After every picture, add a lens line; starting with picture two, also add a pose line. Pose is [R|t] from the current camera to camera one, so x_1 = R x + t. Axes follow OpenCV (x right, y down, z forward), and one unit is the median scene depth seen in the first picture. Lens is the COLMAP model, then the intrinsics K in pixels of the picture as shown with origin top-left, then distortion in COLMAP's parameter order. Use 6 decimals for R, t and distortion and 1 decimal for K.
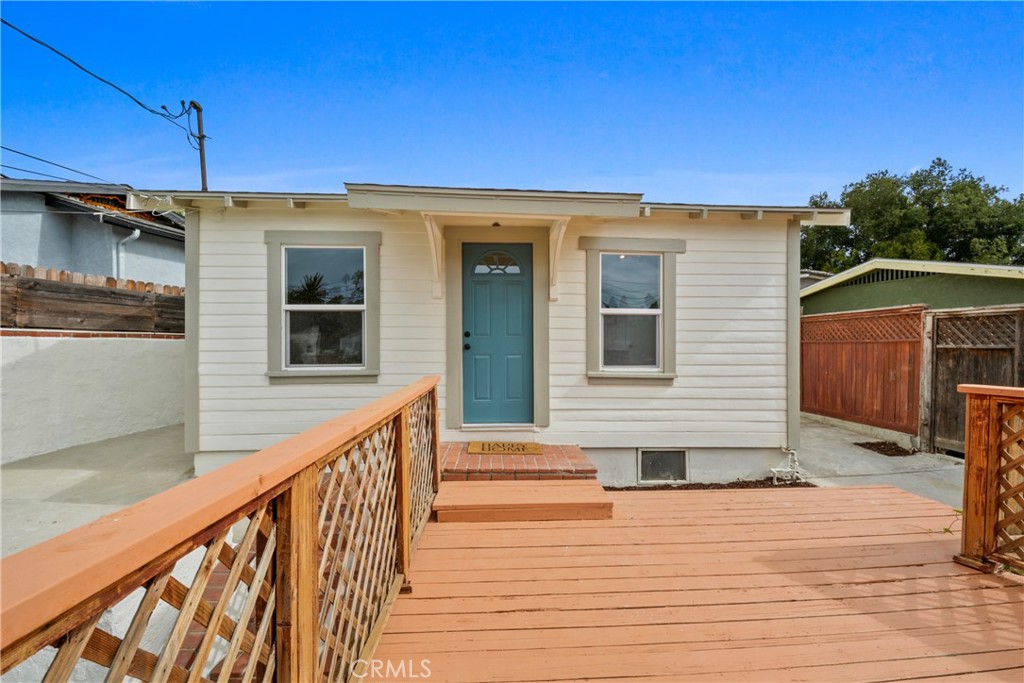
lens RADIAL K [[434.2, 0, 515.1], [0, 434.2, 348.0], [0, 0, 1]] dist [0.013290, -0.000049]
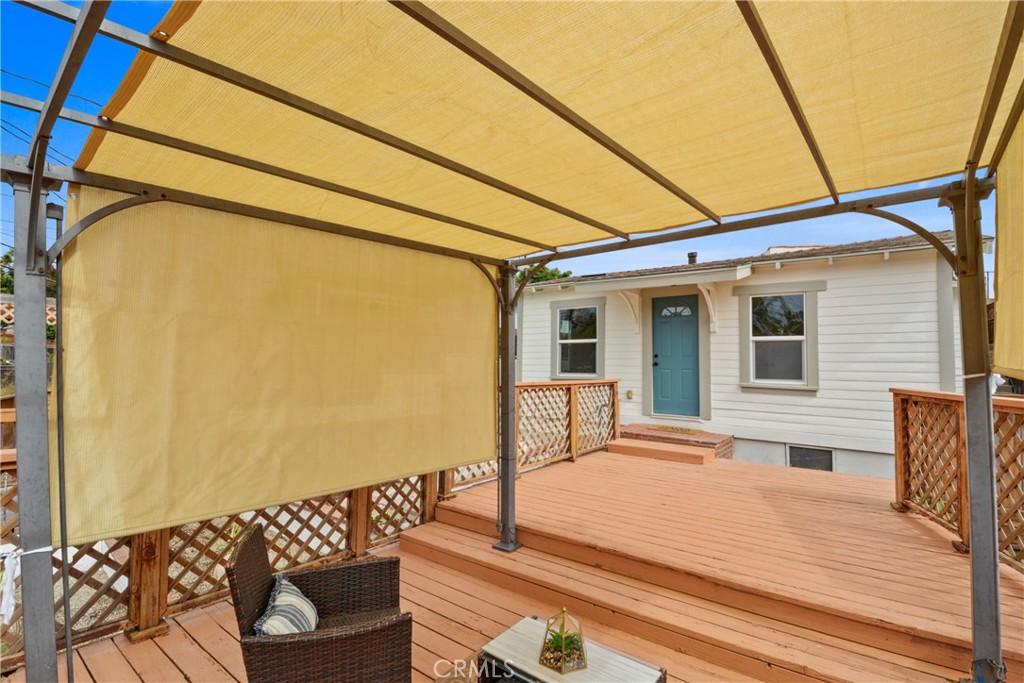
lens RADIAL K [[454.7, 0, 512.0], [0, 454.7, 341.5], [0, 0, 1]] dist [0.003059, -0.015304]
pose [[0.765956, -0.022923, -0.642484, 0.542758], [-0.014449, 0.998498, -0.052851, 0.010522], [0.642730, 0.049765, 0.764475, -0.583535]]
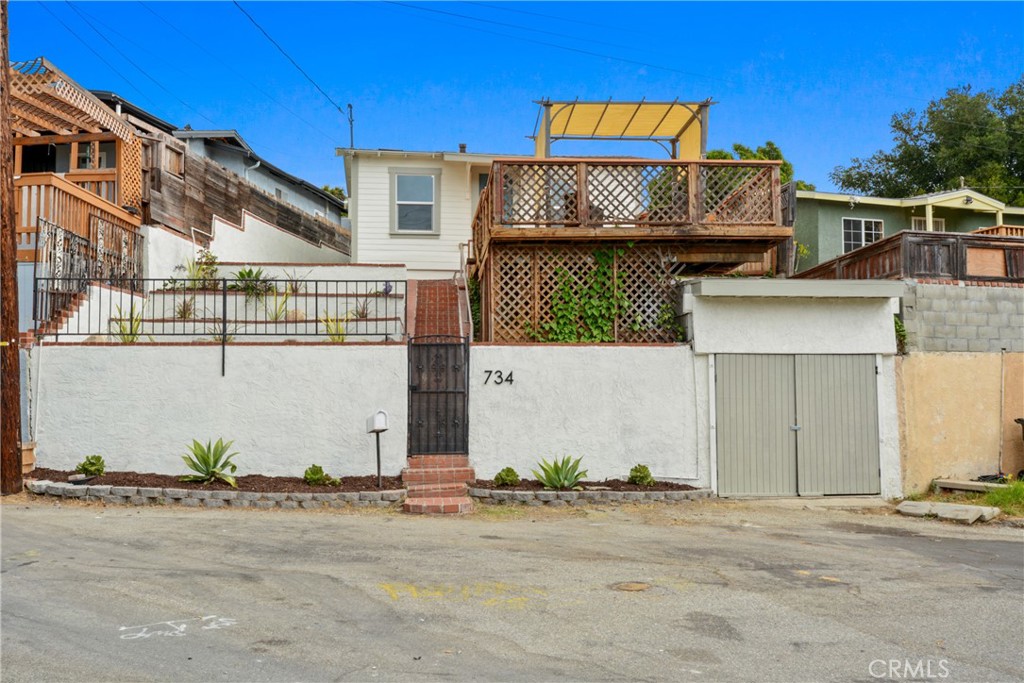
lens RADIAL K [[1041.6, 0, 512.0], [0, 1041.6, 341.5], [0, 0, 1]] dist [0.026317, 0.008129]
pose [[0.999168, 0.010897, 0.039307, -0.153431], [-0.008151, 0.997559, -0.069346, 0.900956], [-0.039966, 0.068968, 0.996818, -3.913126]]
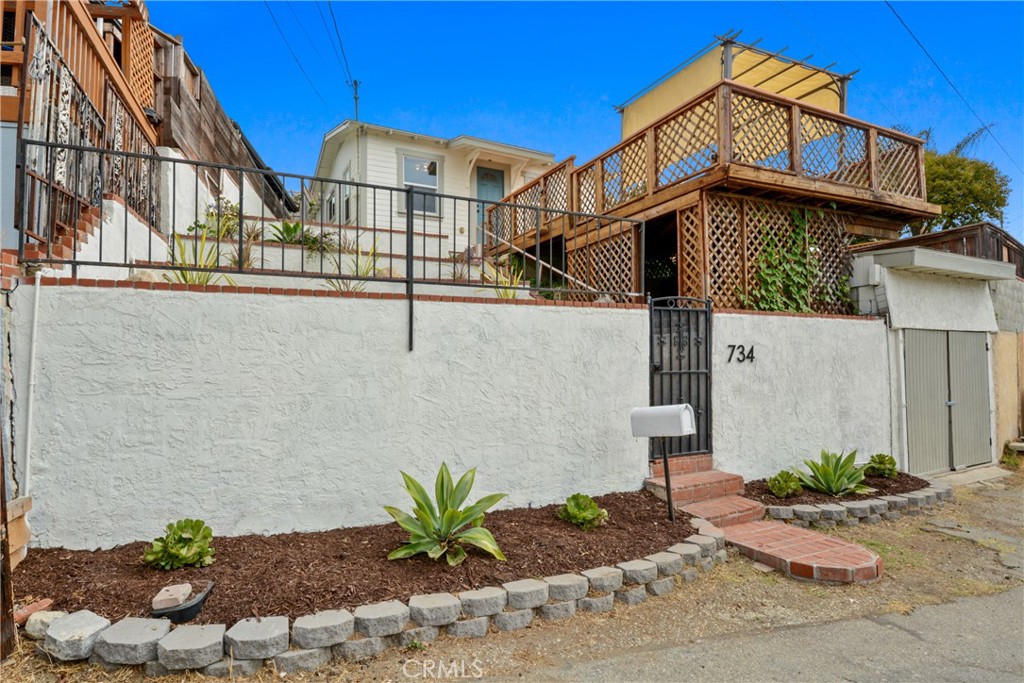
lens RADIAL K [[560.6, 0, 509.1], [0, 560.6, 344.9], [0, 0, 1]] dist [0.024058, -0.029360]
pose [[0.915751, 0.016728, 0.401398, -1.133178], [0.000681, 0.999067, -0.043188, 0.826643], [-0.401746, 0.039823, 0.914885, -1.740808]]
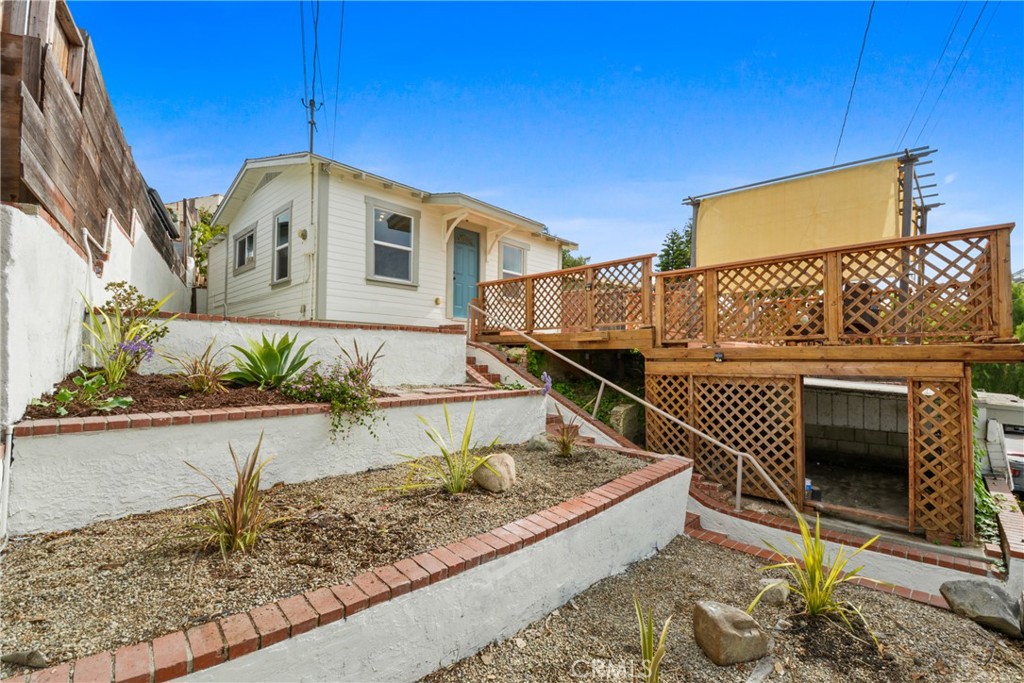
lens RADIAL K [[454.7, 0, 512.0], [0, 454.7, 341.5], [0, 0, 1]] dist [0.003059, -0.015304]
pose [[0.727892, 0.036270, 0.684732, -1.310459], [-0.007805, 0.998974, -0.044617, 0.369285], [-0.685647, 0.027132, 0.727428, -0.665496]]
